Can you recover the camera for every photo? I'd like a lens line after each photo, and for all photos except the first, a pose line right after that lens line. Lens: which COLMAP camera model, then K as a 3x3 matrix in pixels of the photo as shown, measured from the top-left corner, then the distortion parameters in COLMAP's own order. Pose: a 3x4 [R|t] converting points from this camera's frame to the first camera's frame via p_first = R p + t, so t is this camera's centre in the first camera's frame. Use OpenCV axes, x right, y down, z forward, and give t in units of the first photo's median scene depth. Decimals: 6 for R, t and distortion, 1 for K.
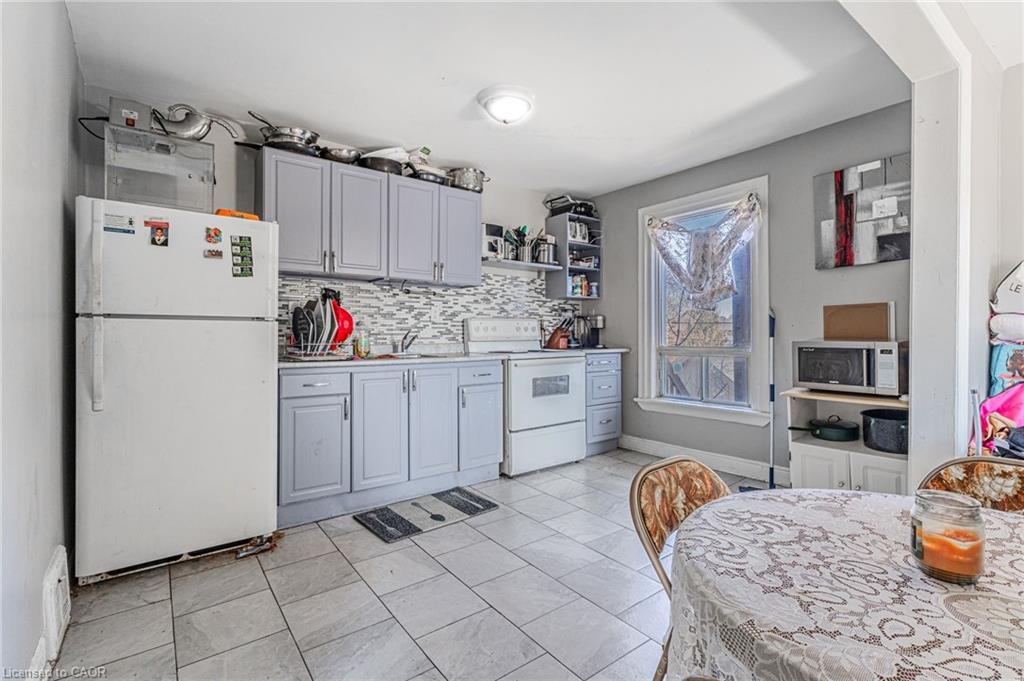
lens RADIAL K [[469.0, 0, 512.0], [0, 469.0, 340.5], [0, 0, 1]] dist [0.000594, 0.000051]
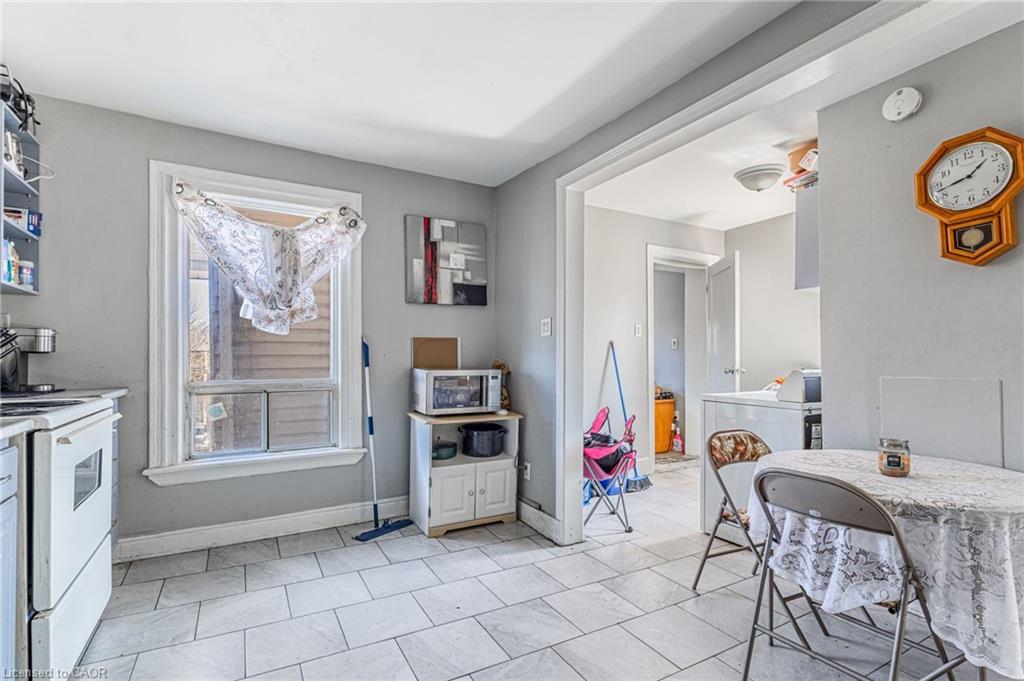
lens RADIAL K [[489.7, 0, 511.2], [0, 489.7, 360.7], [0, 0, 1]] dist [0.001733, 0.000541]
pose [[0.132796, 0.004496, 0.991133, -0.425782], [0.012416, 0.999904, -0.006200, -0.010876], [-0.991066, 0.013129, 0.132728, 0.640247]]
